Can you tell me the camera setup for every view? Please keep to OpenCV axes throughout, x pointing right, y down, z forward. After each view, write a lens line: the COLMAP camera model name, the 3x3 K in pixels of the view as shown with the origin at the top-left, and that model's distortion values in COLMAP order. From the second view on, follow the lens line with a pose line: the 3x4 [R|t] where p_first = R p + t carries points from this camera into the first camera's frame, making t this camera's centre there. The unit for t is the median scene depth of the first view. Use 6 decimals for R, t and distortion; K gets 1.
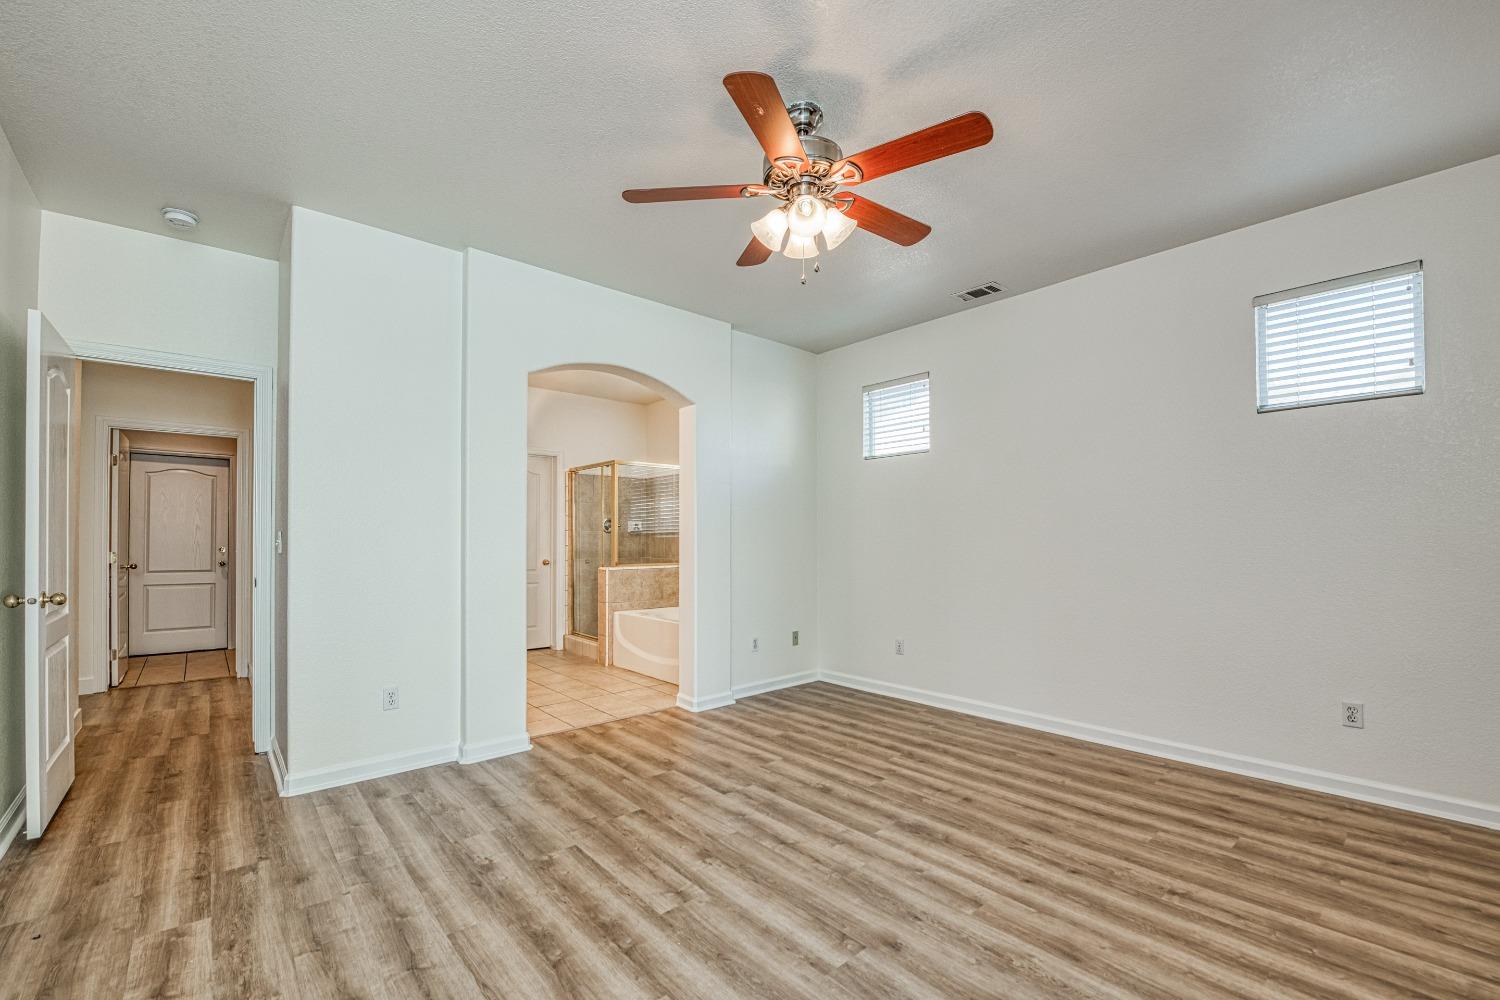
lens RADIAL K [[618.0, 0, 751.5], [0, 618.0, 536.3], [0, 0, 1]] dist [-0.019922, -0.000547]
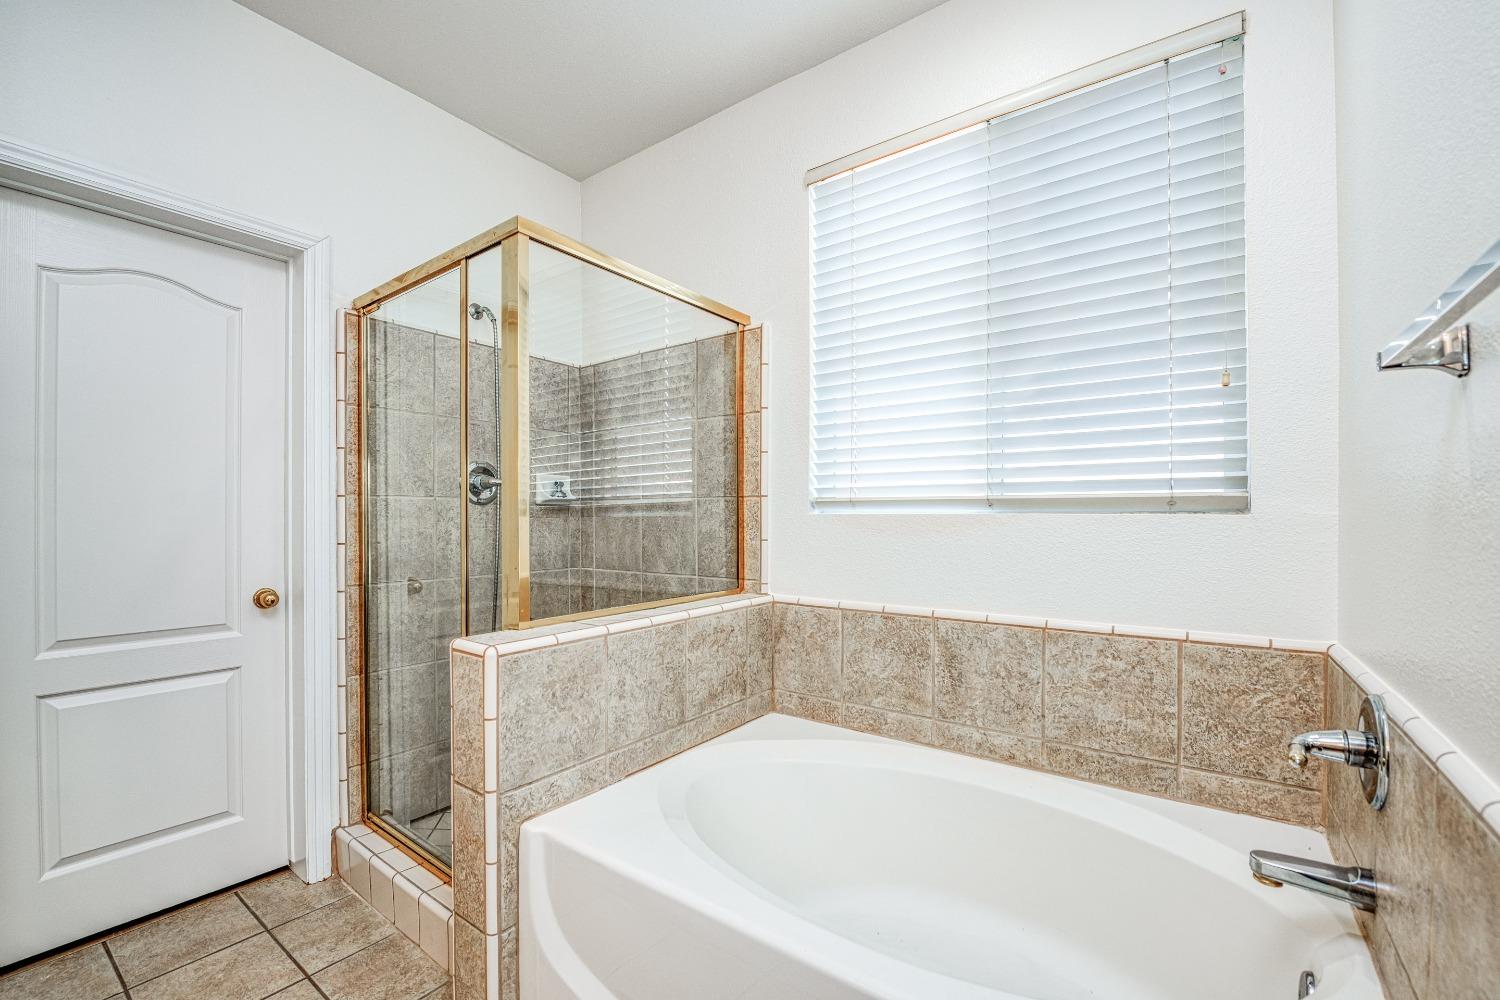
lens RADIAL K [[627.7, 0, 744.2], [0, 627.7, 522.0], [0, 0, 1]] dist [-0.012942, -0.004334]
pose [[0.980399, 0.002900, 0.197002, -0.163017], [-0.003871, 0.999982, 0.004545, 0.002760], [-0.196985, -0.005219, 0.980393, 0.652874]]
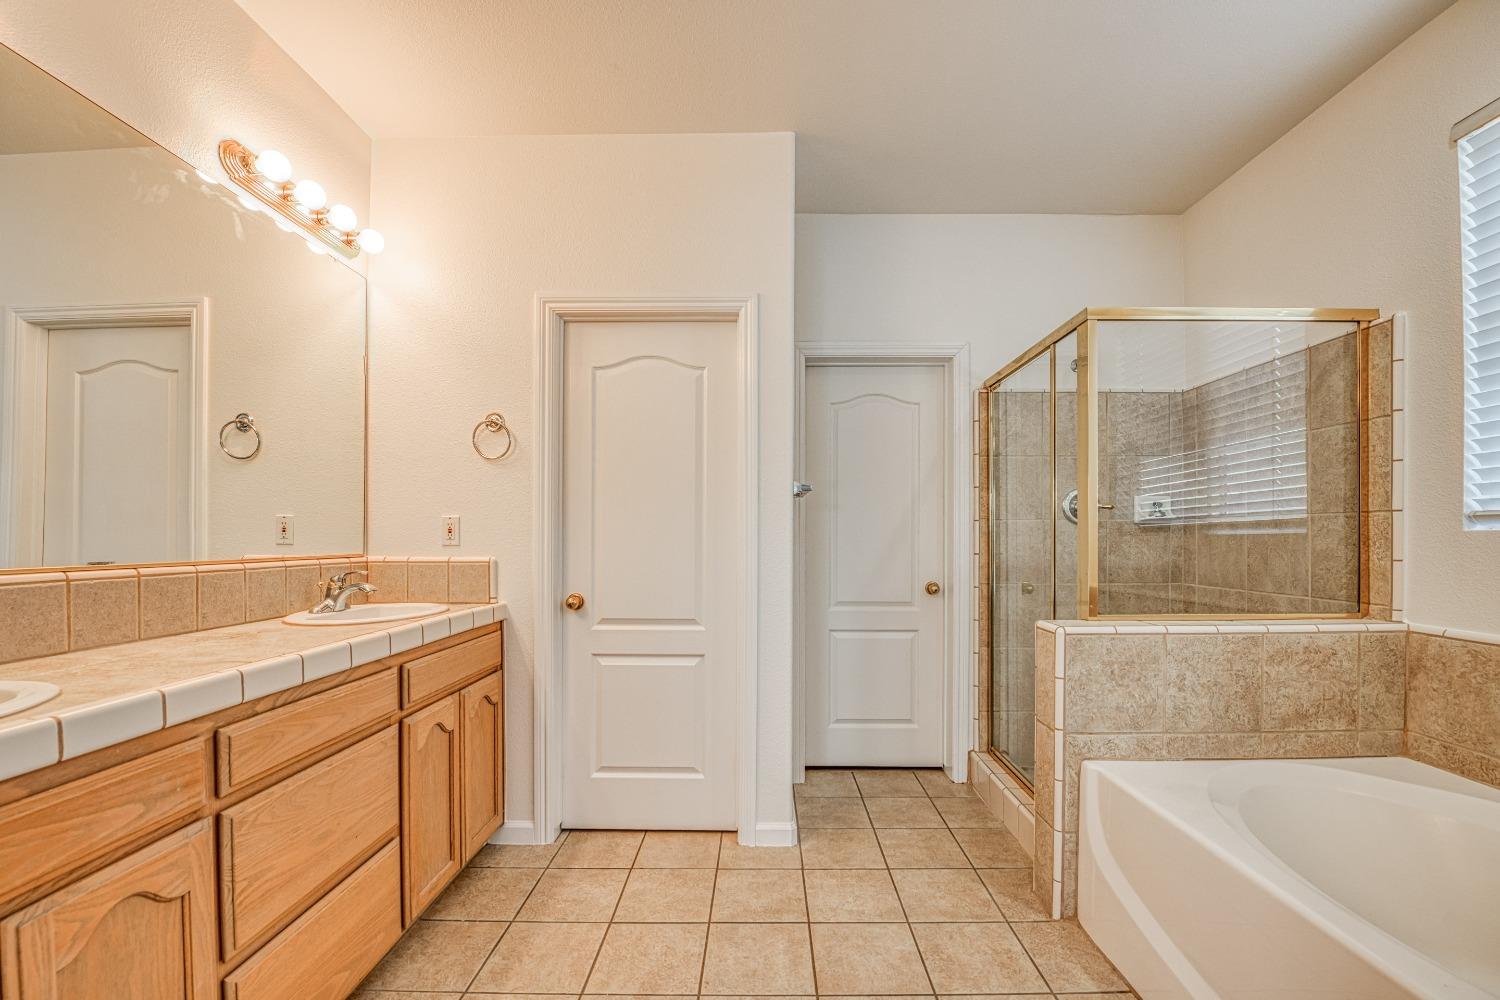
lens RADIAL K [[618.0, 0, 751.5], [0, 618.0, 536.3], [0, 0, 1]] dist [-0.019922, -0.000547]
pose [[0.728628, 0.003631, -0.684900, -0.112745], [-0.002891, 0.999993, 0.002226, 0.002780], [0.684903, 0.000358, 0.728634, 0.563787]]
